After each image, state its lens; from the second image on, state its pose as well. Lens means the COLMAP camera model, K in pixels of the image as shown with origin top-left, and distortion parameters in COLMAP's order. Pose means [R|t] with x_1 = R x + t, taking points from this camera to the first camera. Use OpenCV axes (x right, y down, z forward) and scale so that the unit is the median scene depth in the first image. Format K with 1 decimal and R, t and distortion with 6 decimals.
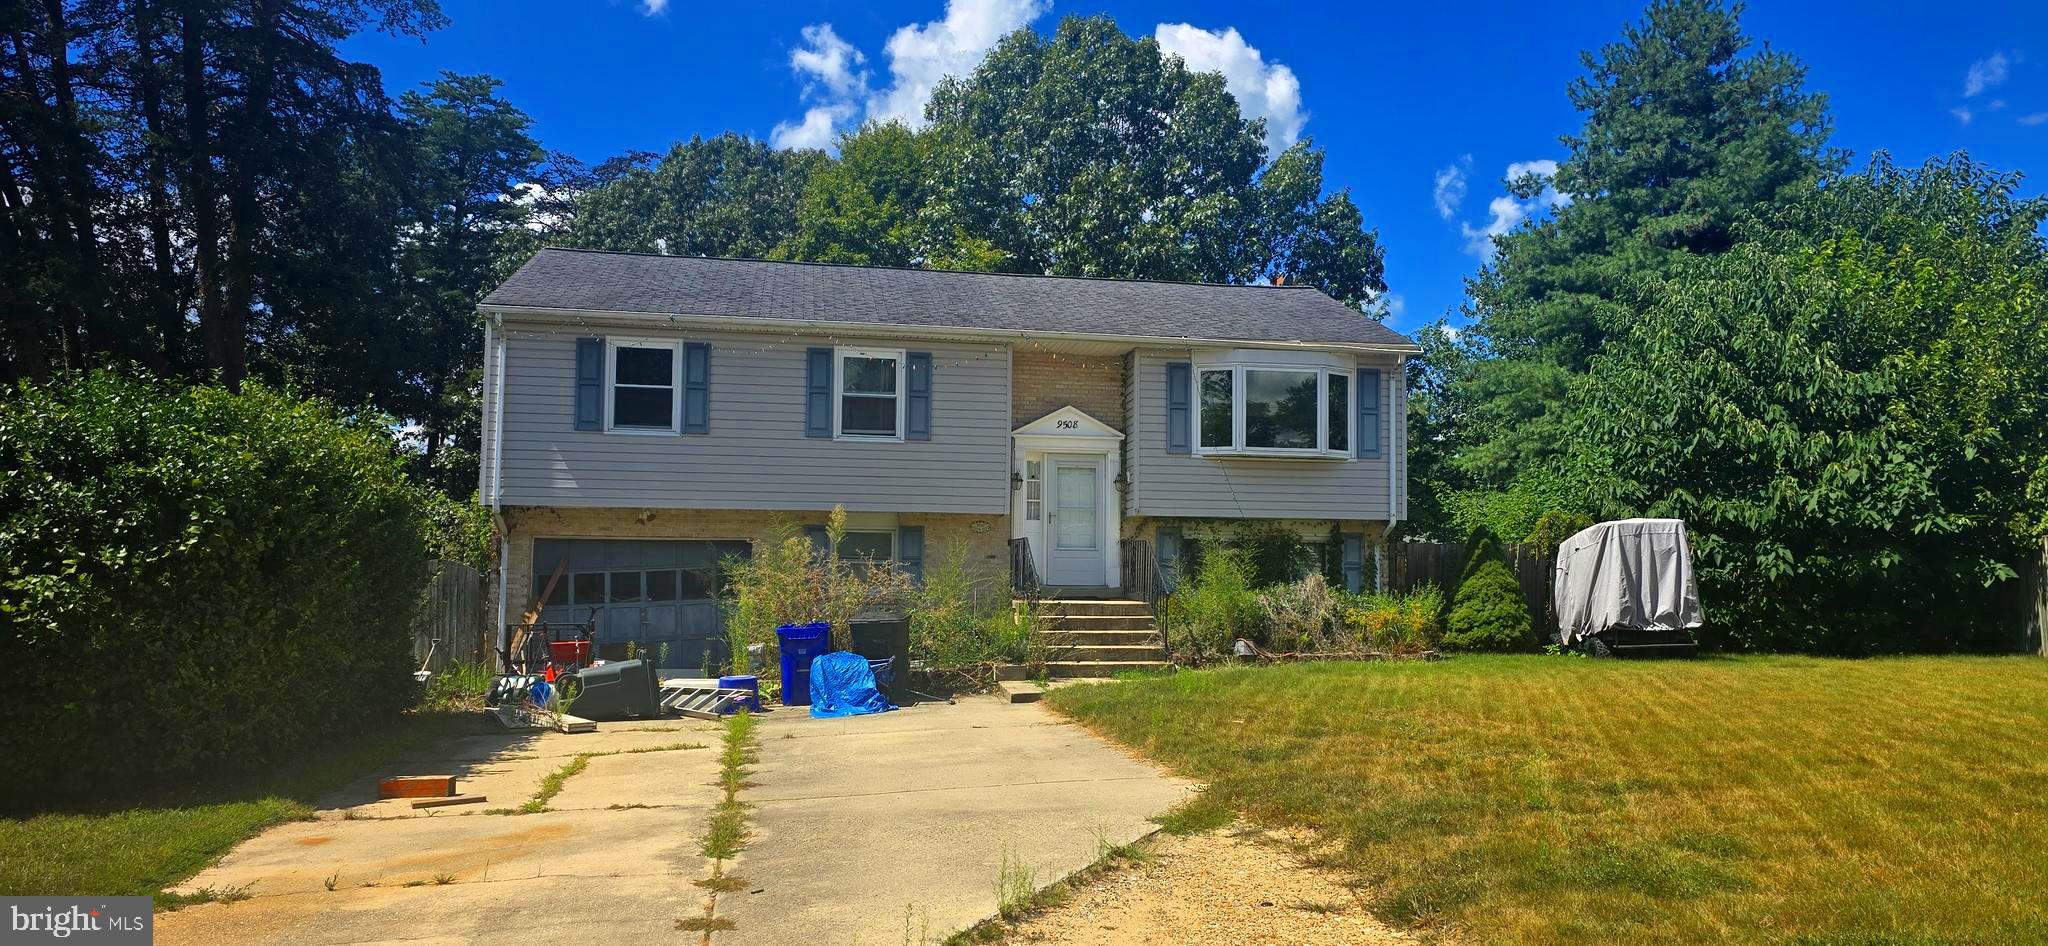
lens RADIAL K [[1260.3, 0, 1024.0], [0, 1260.3, 473.0], [0, 0, 1]] dist [0.039042, -0.198668]
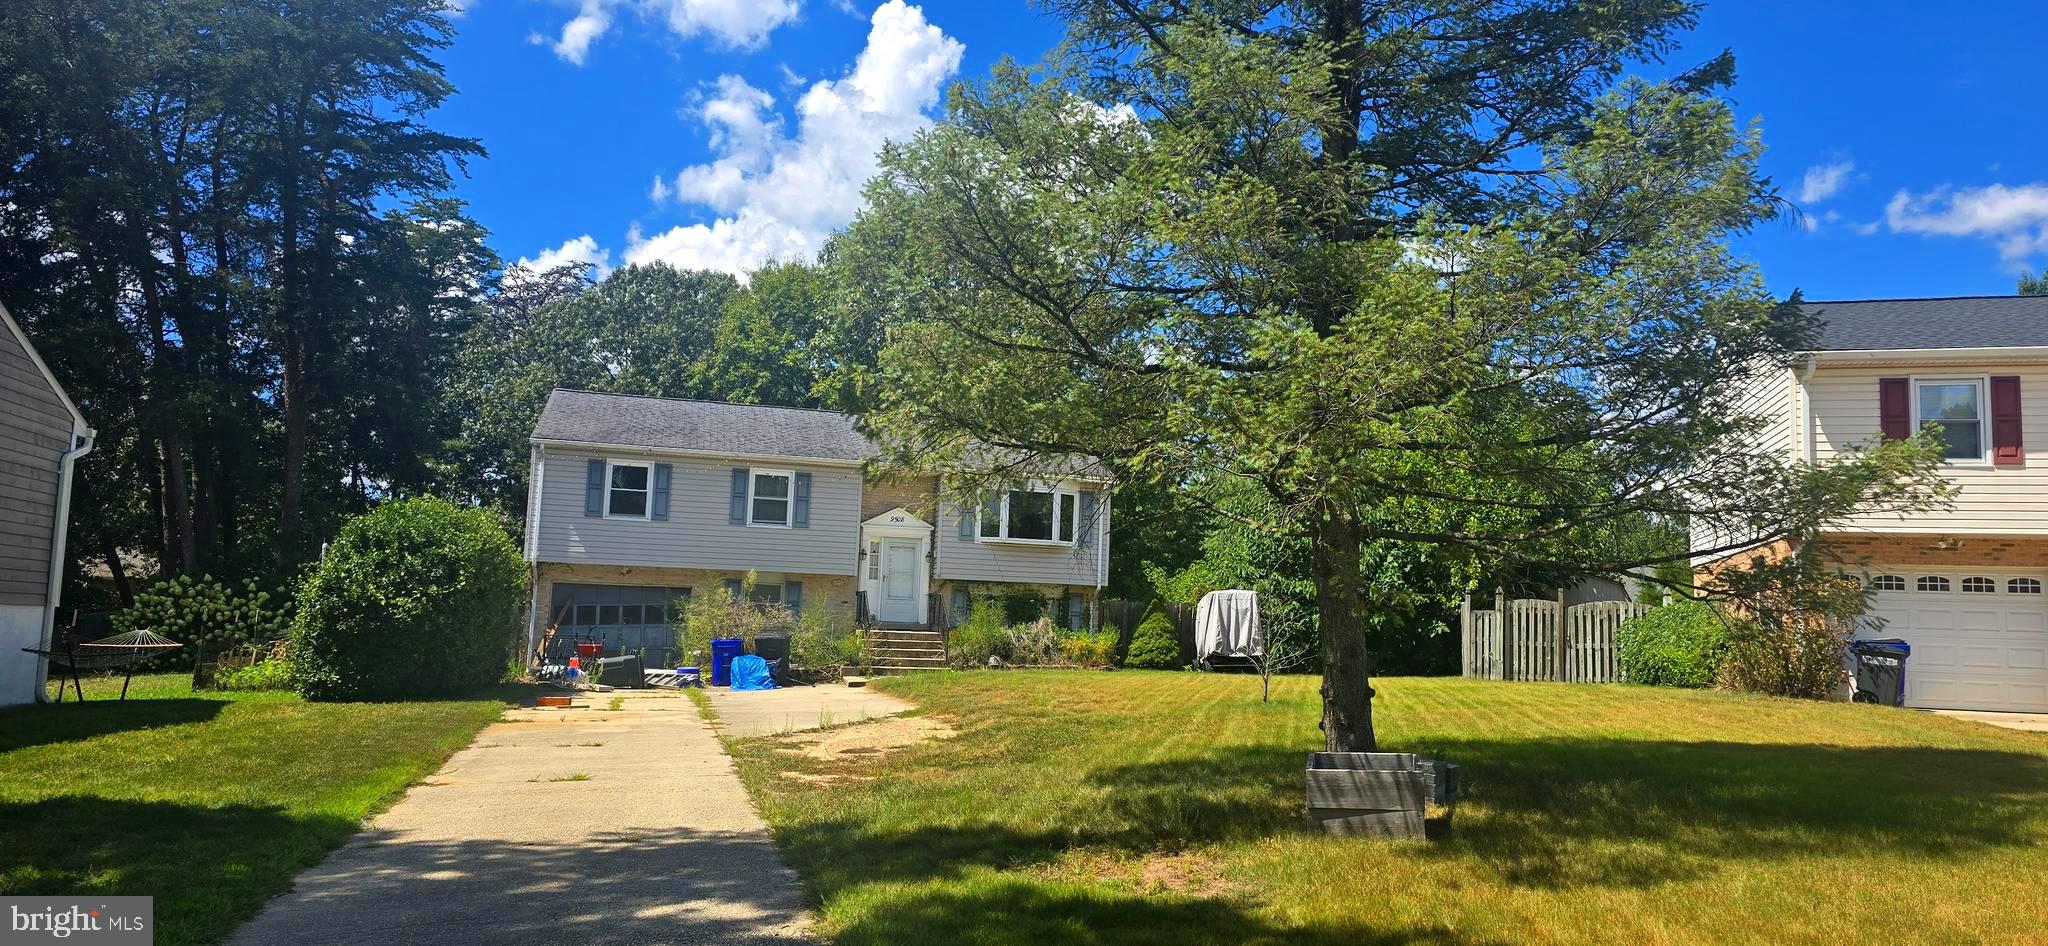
lens RADIAL K [[1260.3, 0, 1024.0], [0, 1260.3, 473.0], [0, 0, 1]] dist [0.039042, -0.198668]
pose [[0.995573, 0.035290, 0.087112, 0.057840], [-0.031635, 0.998574, -0.042993, -0.036512], [-0.088506, 0.040047, 0.995270, -0.636737]]
